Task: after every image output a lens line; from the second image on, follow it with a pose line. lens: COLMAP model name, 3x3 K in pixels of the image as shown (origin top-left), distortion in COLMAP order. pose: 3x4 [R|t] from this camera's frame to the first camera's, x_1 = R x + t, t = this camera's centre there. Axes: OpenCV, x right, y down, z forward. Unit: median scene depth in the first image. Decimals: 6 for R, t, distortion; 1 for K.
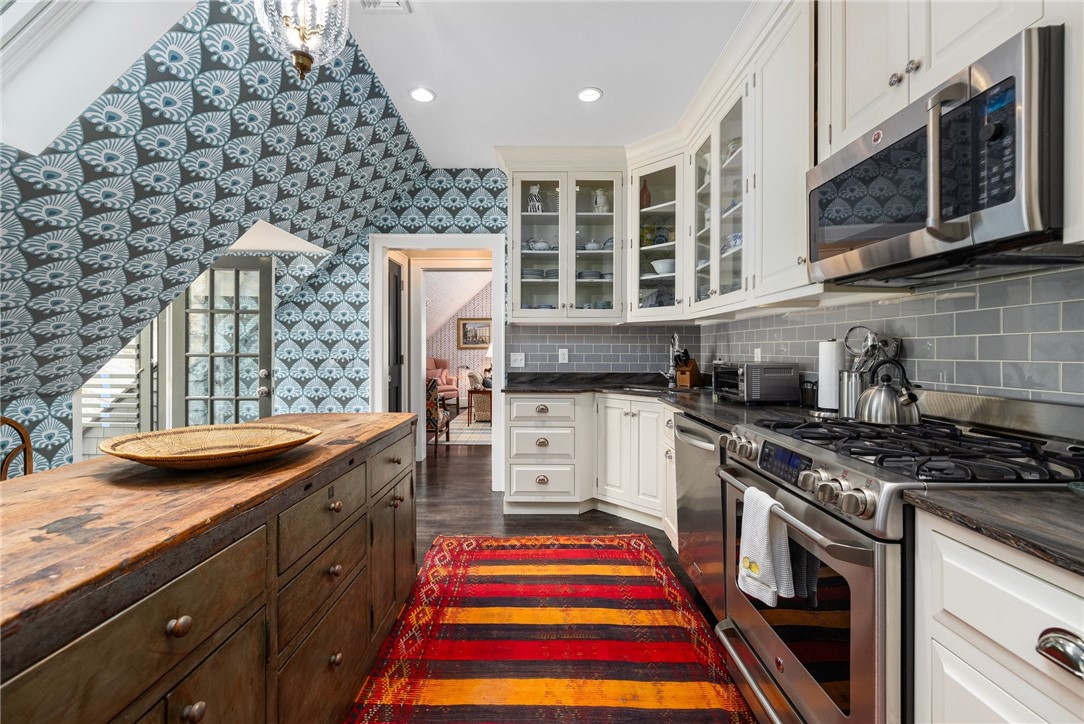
lens RADIAL K [[457.8, 0, 534.6], [0, 457.8, 357.9], [0, 0, 1]] dist [-0.002751, -0.000003]
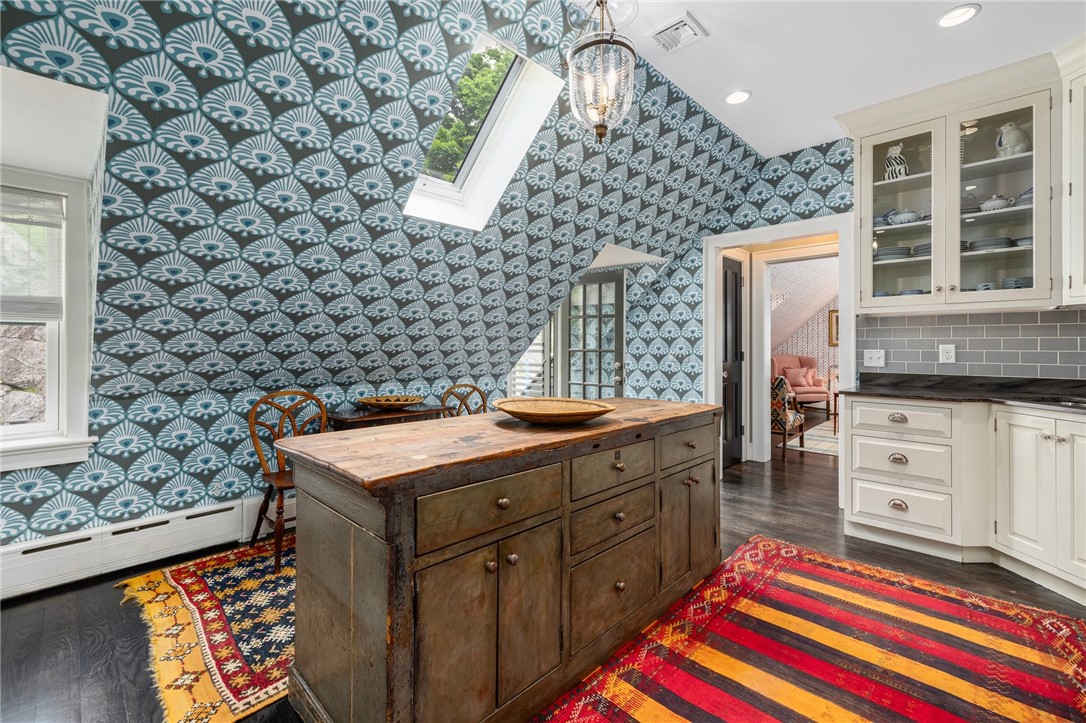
lens RADIAL K [[458.6, 0, 535.6], [0, 458.6, 357.4], [0, 0, 1]] dist [-0.002751, -0.000003]
pose [[0.717365, 0.015688, -0.696520, 0.116434], [-0.012112, 0.999876, 0.010046, 0.002438], [0.696592, 0.001230, 0.717467, -0.038207]]
